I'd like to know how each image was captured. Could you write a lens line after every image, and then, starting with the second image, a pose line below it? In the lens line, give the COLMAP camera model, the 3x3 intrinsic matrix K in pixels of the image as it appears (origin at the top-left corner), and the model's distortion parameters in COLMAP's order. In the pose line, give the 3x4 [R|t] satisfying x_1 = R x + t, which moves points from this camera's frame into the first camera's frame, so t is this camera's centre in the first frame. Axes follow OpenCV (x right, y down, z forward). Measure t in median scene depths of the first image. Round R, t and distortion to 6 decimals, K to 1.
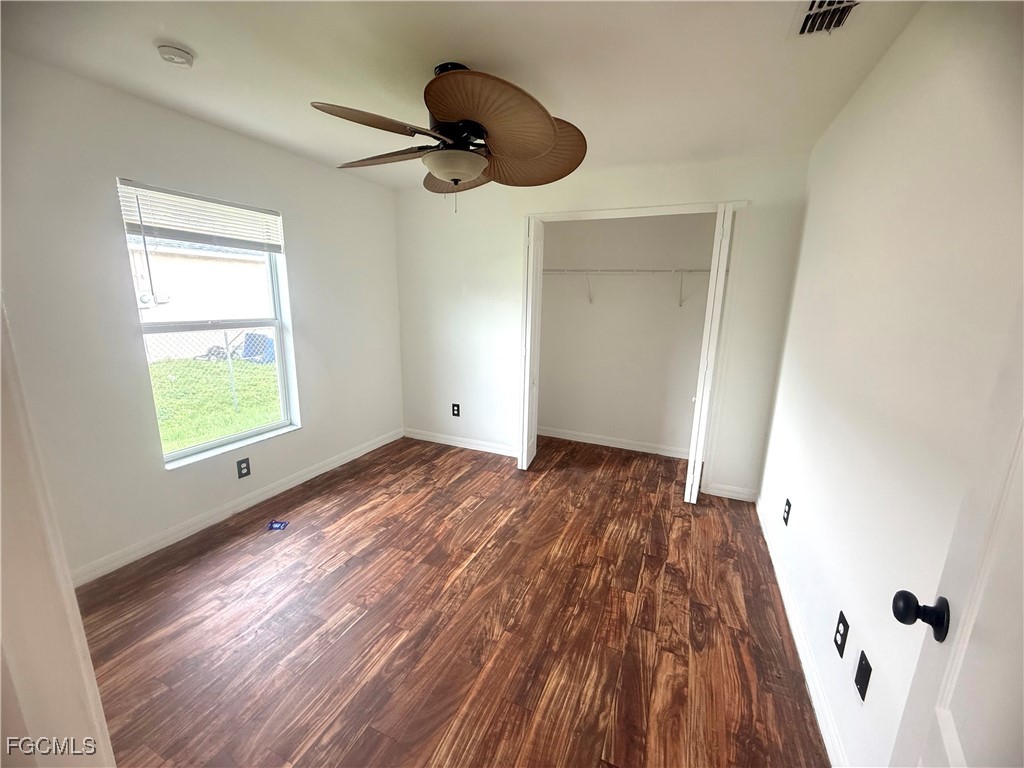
lens RADIAL K [[411.5, 0, 510.9], [0, 411.5, 384.6], [0, 0, 1]] dist [0.013456, -0.001897]
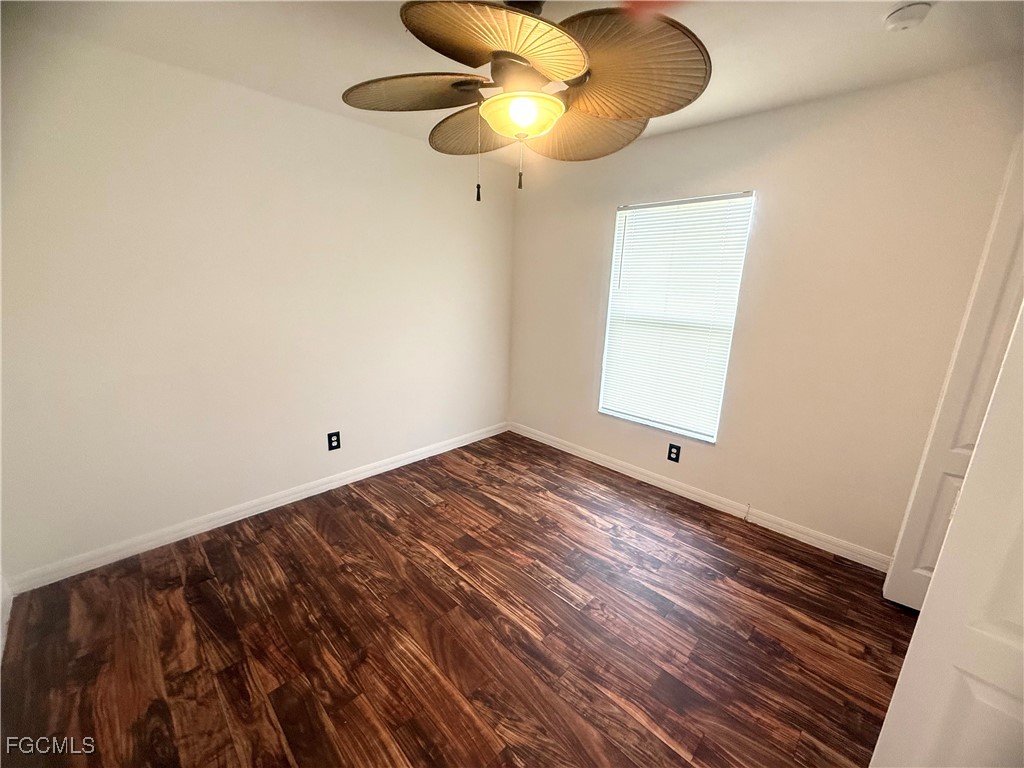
lens RADIAL K [[411.5, 0, 532.8], [0, 411.5, 420.7], [0, 0, 1]] dist [0.013456, -0.001897]
pose [[-0.349463, 0.279638, -0.894247, 0.599202], [-0.221574, 0.902687, 0.368866, -0.271887], [0.910374, 0.327047, -0.253495, 1.327477]]
